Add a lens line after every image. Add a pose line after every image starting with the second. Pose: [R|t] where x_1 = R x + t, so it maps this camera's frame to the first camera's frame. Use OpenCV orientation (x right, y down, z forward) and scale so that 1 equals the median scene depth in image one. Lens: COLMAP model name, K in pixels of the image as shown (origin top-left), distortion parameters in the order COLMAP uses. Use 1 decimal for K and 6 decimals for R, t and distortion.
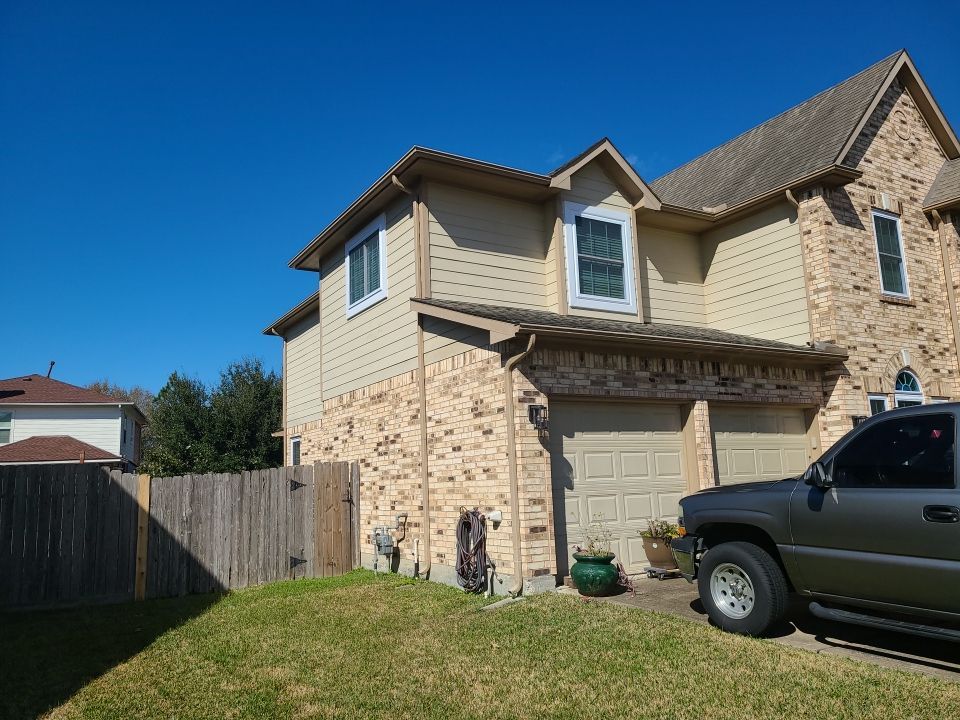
lens RADIAL K [[701.7, 0, 479.1], [0, 701.7, 362.6], [0, 0, 1]] dist [0.039521, -0.033025]
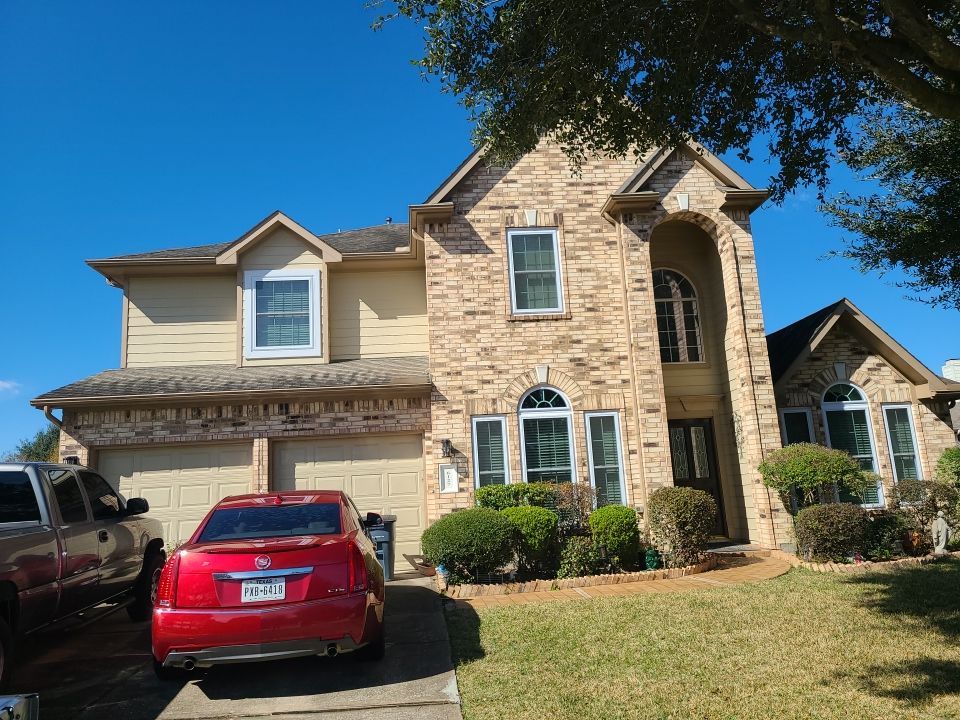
lens RADIAL K [[701.7, 0, 480.3], [0, 701.7, 354.8], [0, 0, 1]] dist [0.039521, -0.033025]
pose [[0.900568, -0.096433, -0.423884, 0.983939], [0.093323, 0.995238, -0.028145, -0.015151], [0.424580, -0.014212, 0.905279, 0.076361]]
